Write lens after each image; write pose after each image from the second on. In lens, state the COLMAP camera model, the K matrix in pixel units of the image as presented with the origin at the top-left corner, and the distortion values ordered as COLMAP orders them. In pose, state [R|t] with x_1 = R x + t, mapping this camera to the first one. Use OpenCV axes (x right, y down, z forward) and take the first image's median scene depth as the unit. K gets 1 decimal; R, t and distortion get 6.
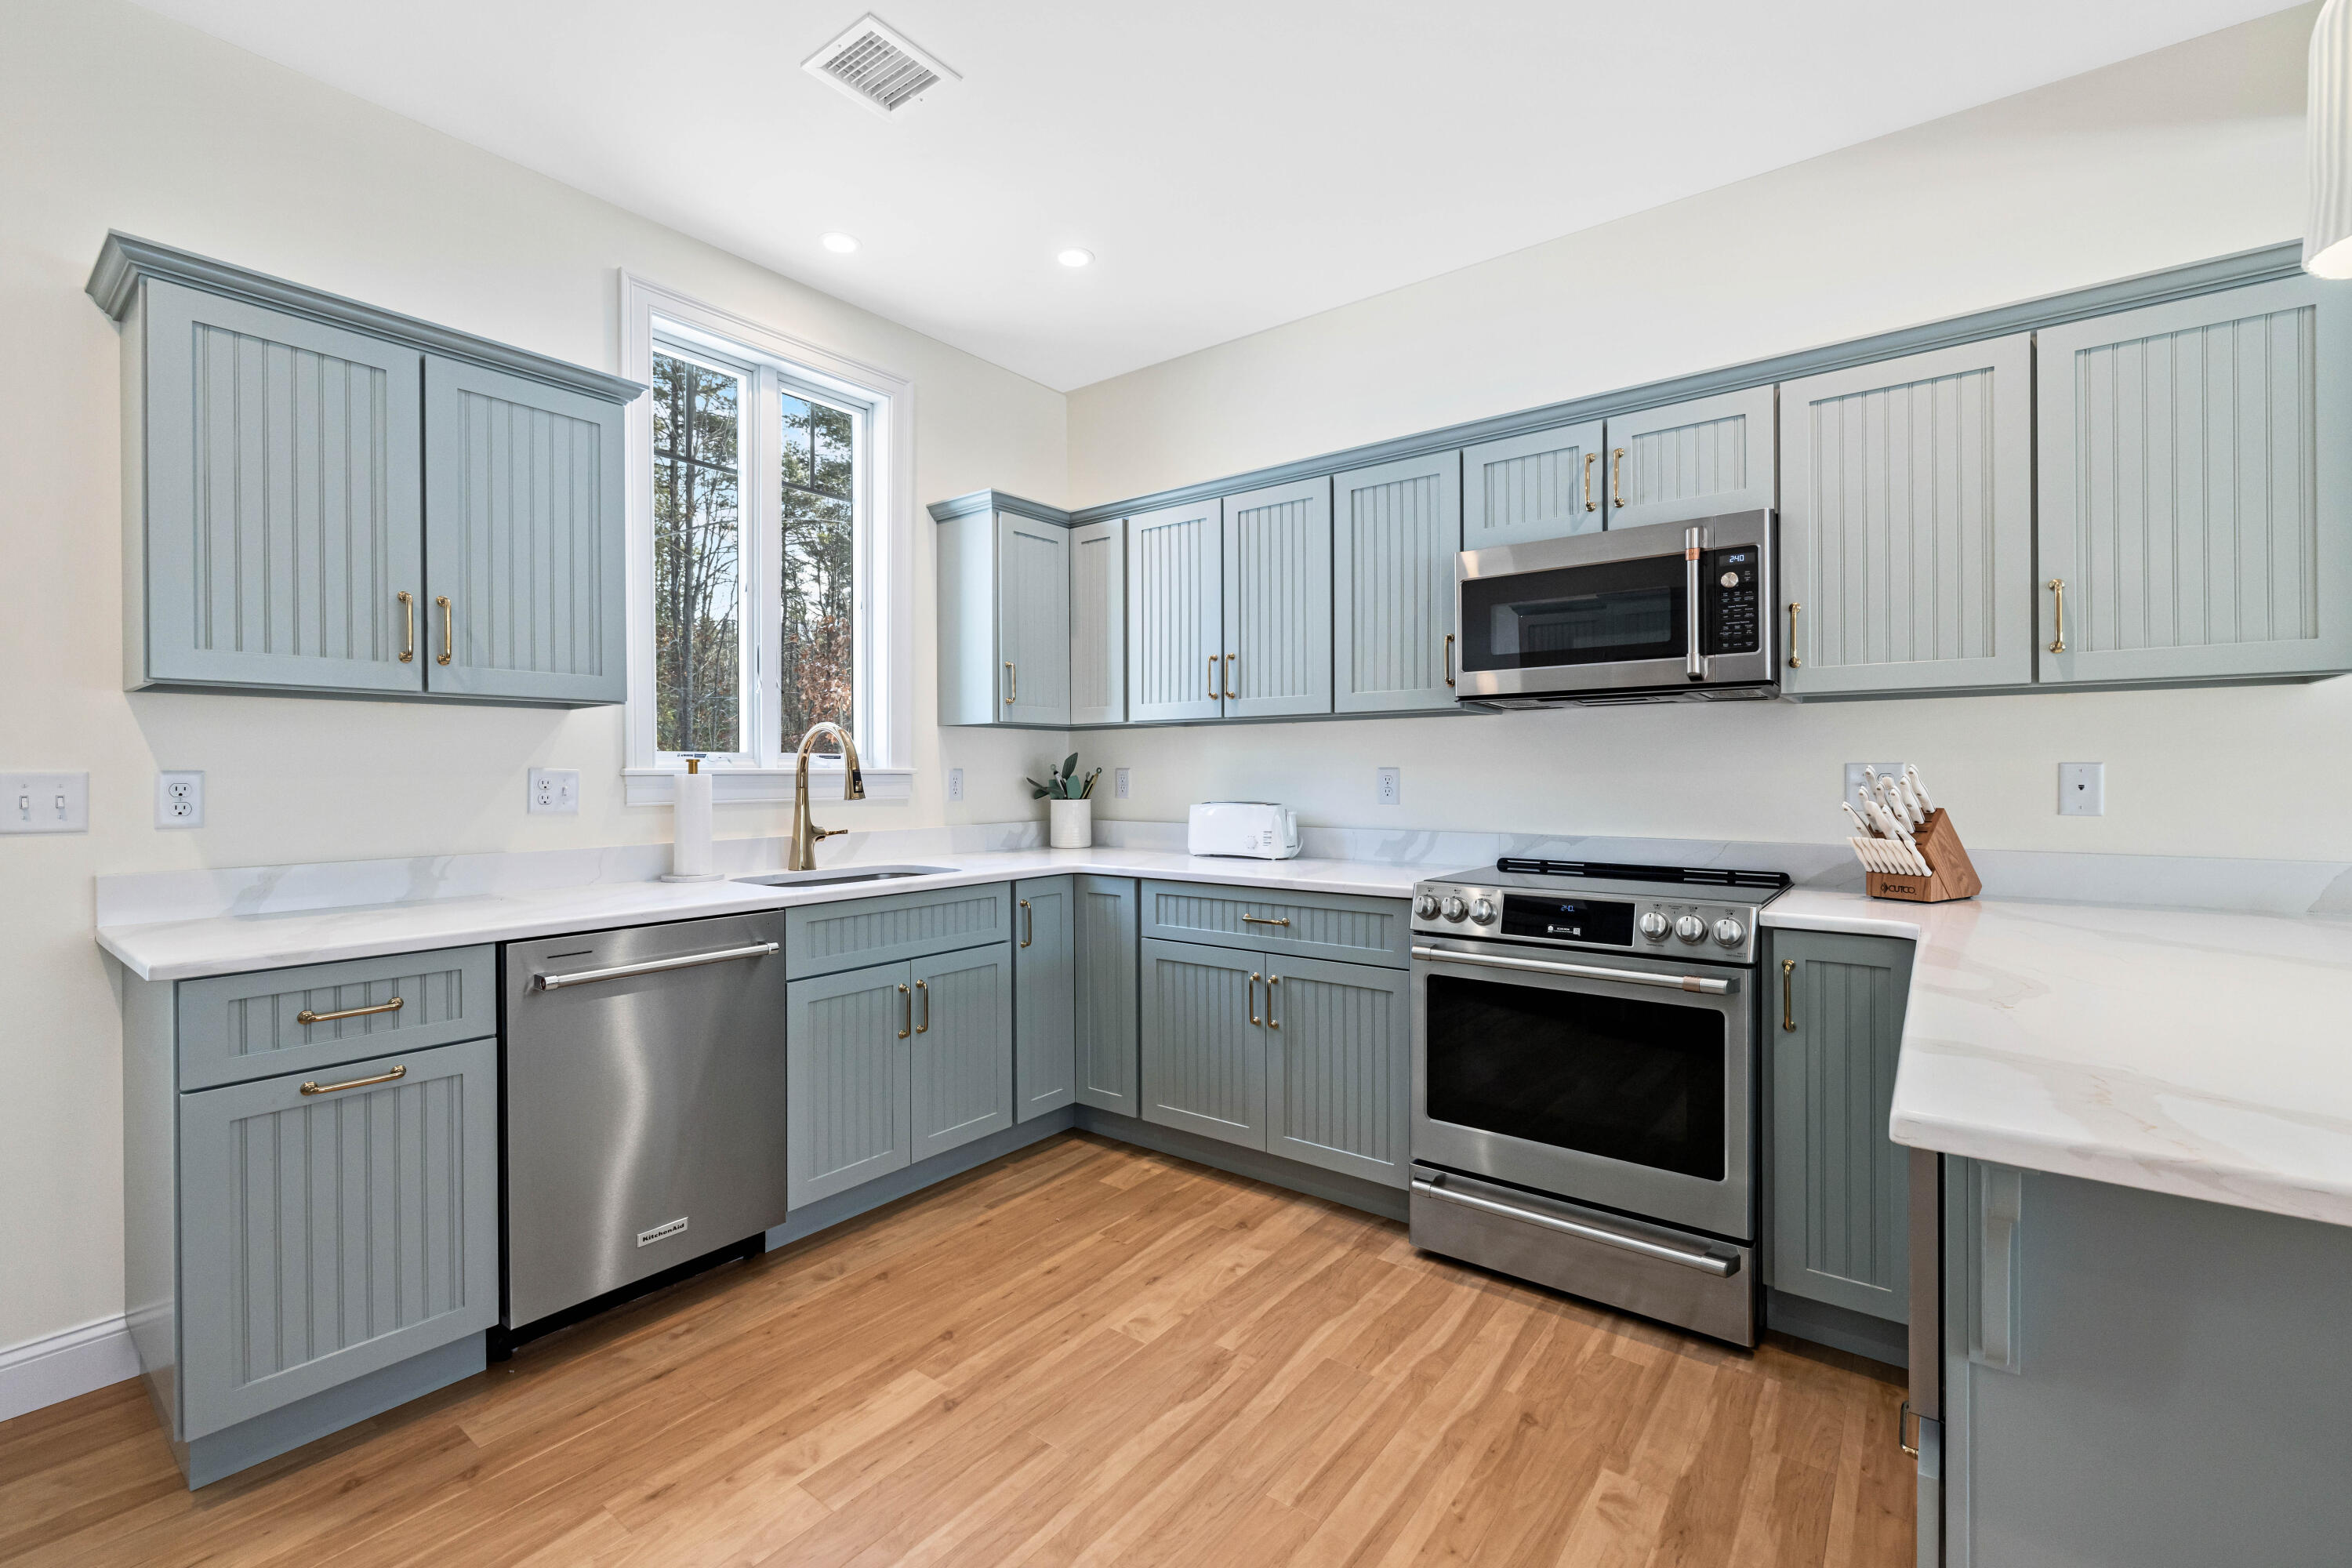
lens RADIAL K [[995.8, 0, 1174.7], [0, 995.8, 778.2], [0, 0, 1]] dist [-0.002608, 0.000115]
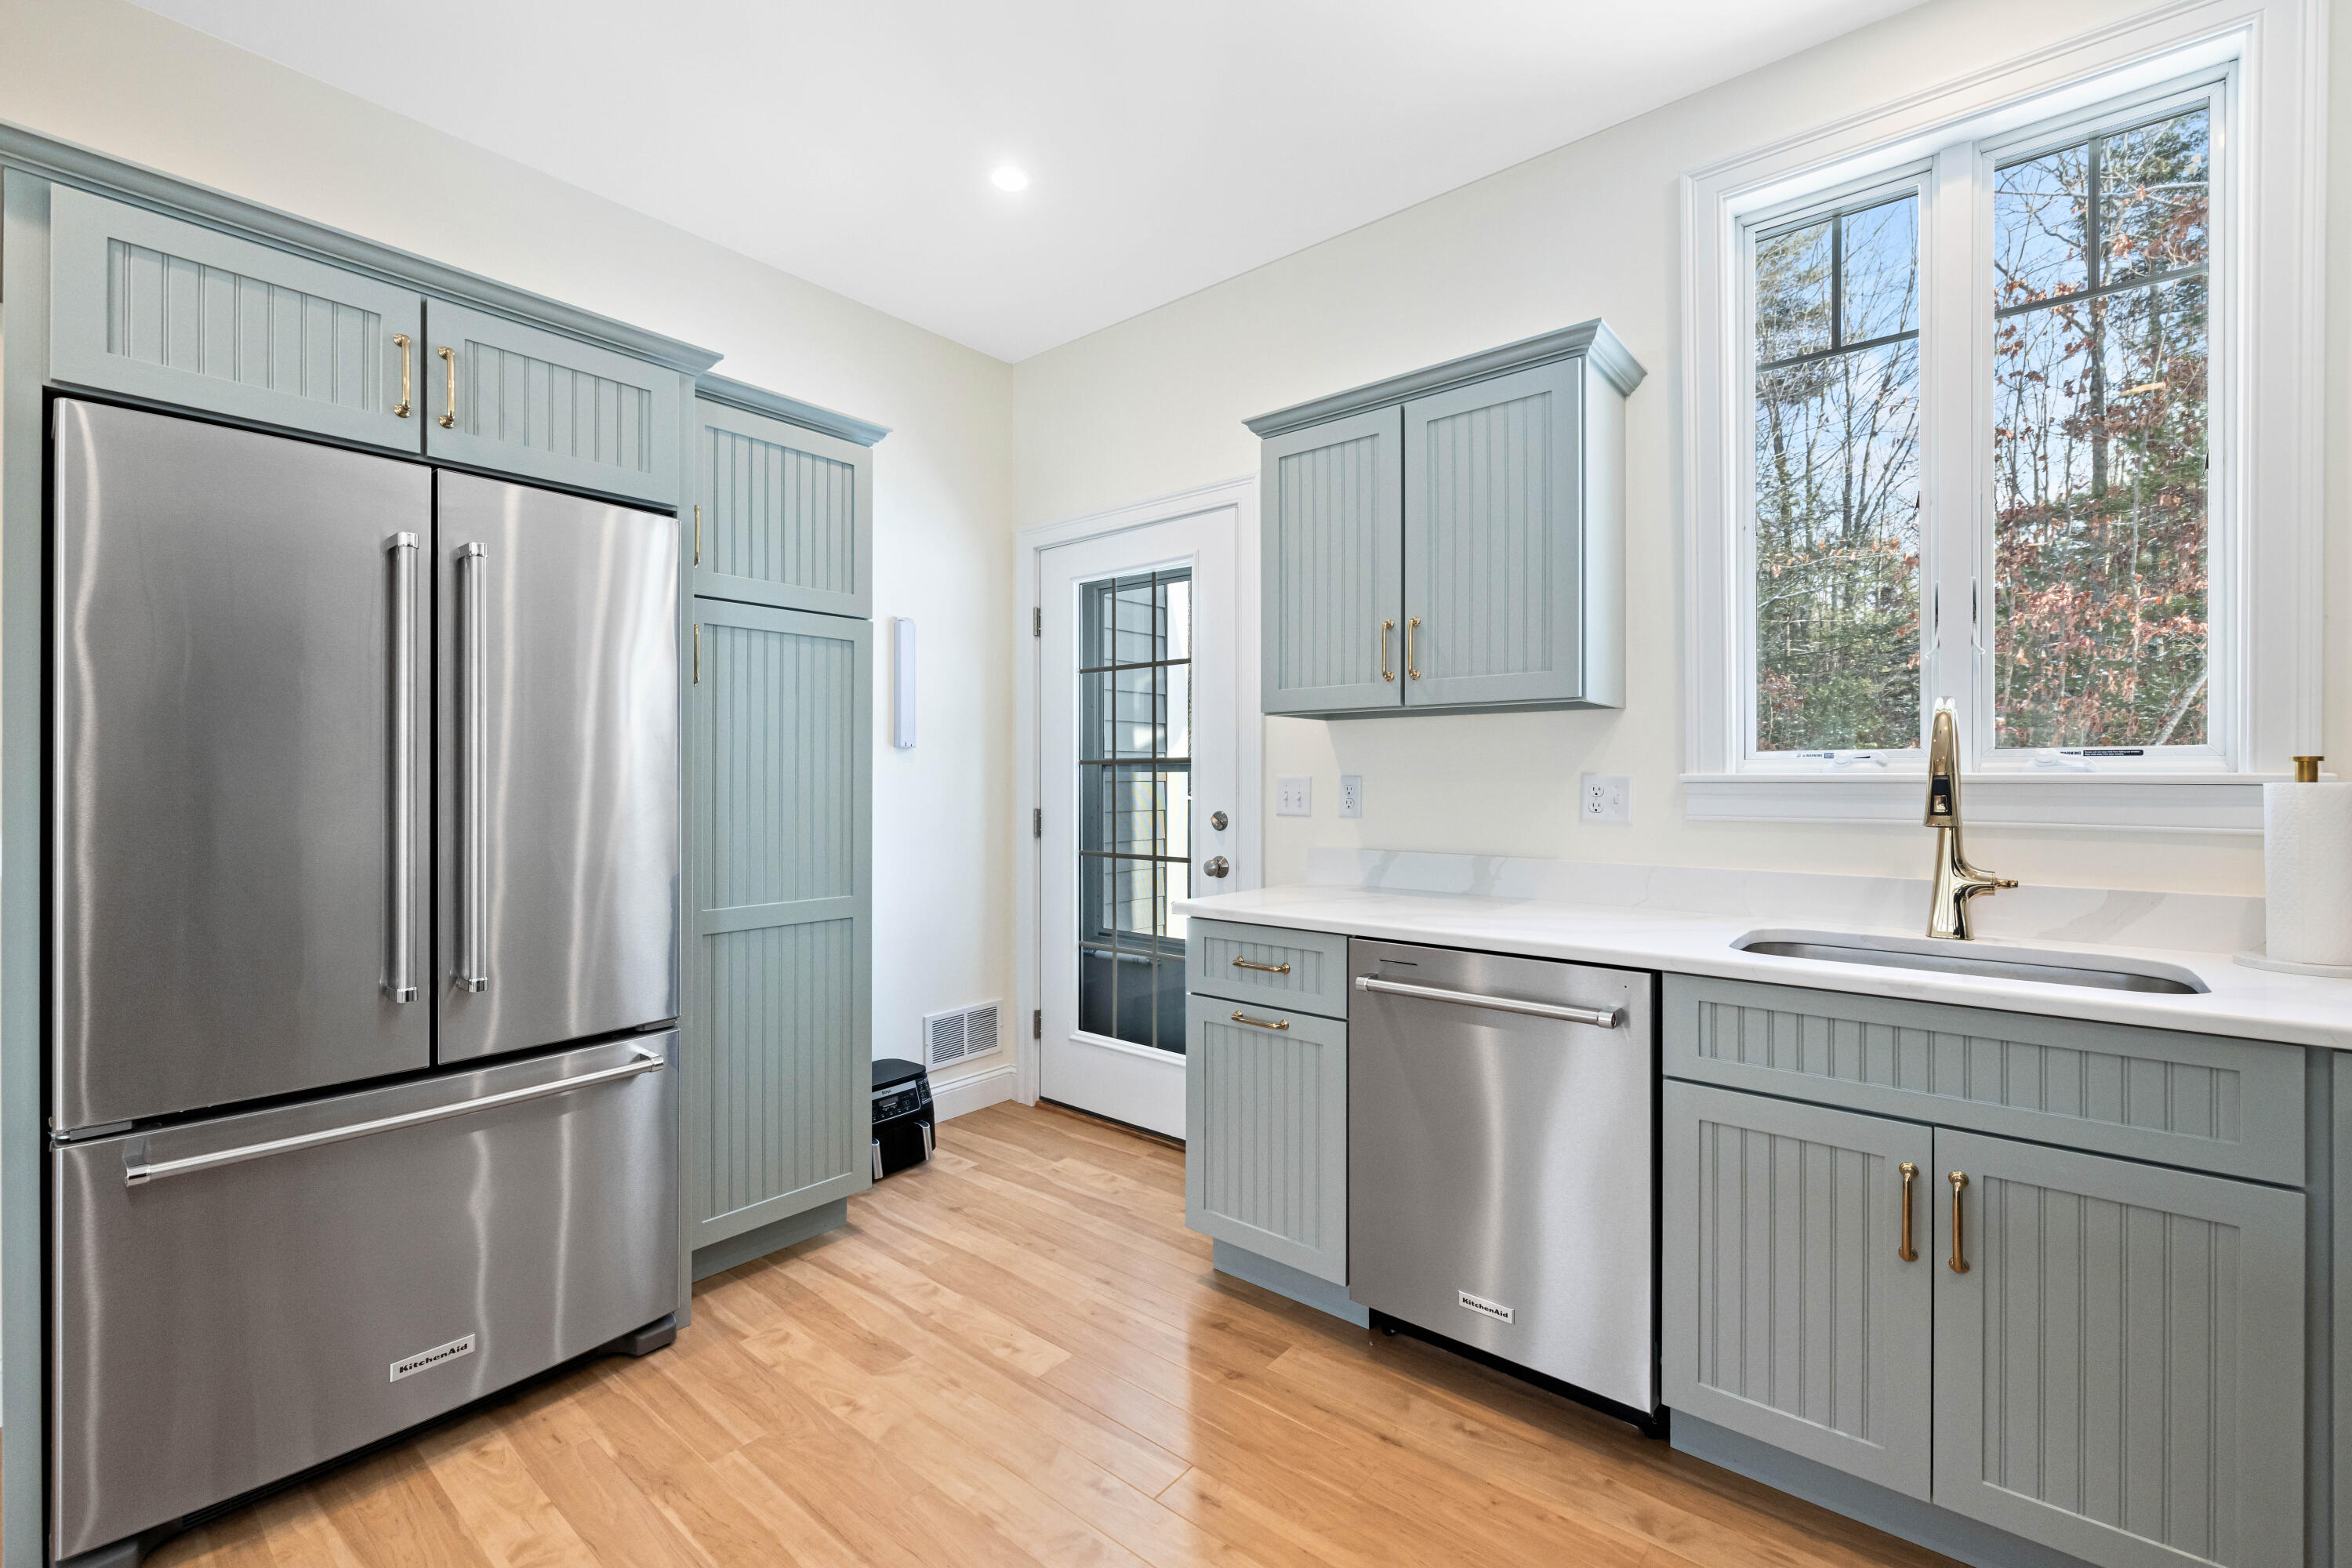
lens RADIAL K [[995.8, 0, 1174.4], [0, 995.8, 776.3], [0, 0, 1]] dist [-0.002608, 0.000115]
pose [[-0.040471, 0.003646, -0.999174, 0.345317], [-0.006557, 0.999971, 0.003914, -0.009115], [0.999159, 0.006710, -0.040446, 0.720322]]
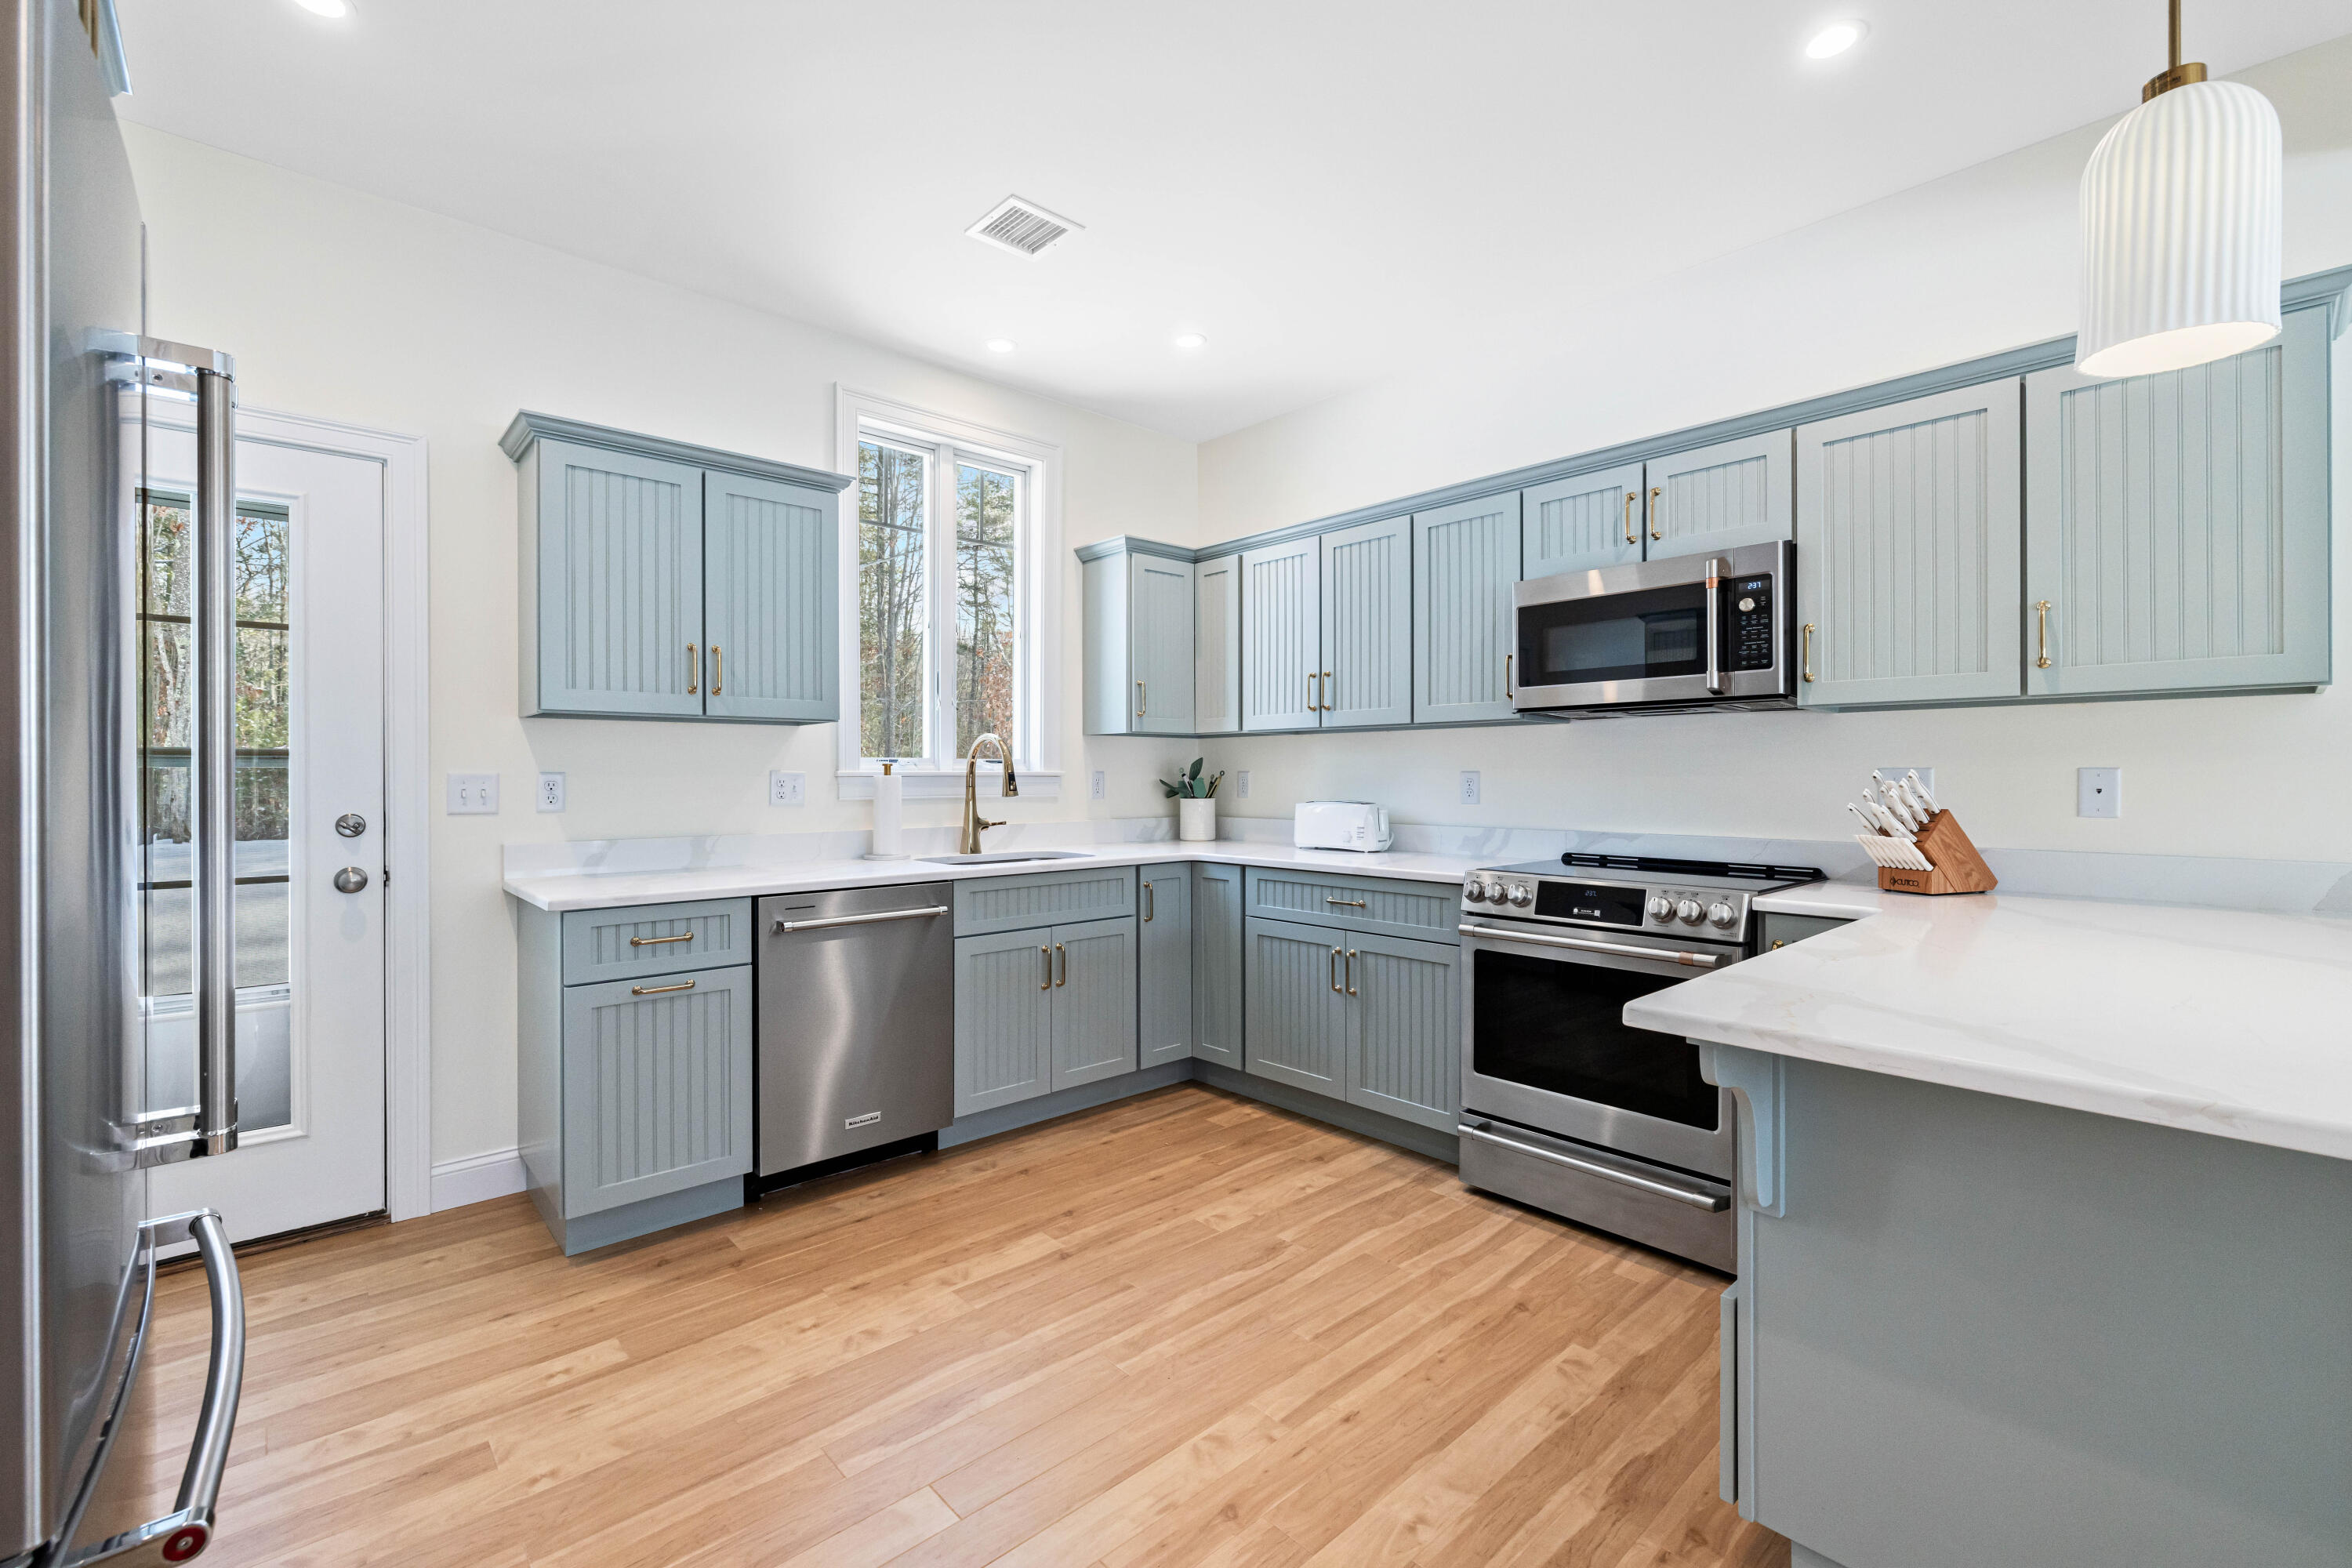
lens RADIAL K [[995.8, 0, 1169.7], [0, 995.8, 778.8], [0, 0, 1]] dist [-0.002608, 0.000115]
pose [[0.983519, 0.003046, -0.180782, 0.119622], [-0.003379, 0.999993, -0.001537, 0.001093], [0.180776, 0.002123, 0.983522, -0.220475]]
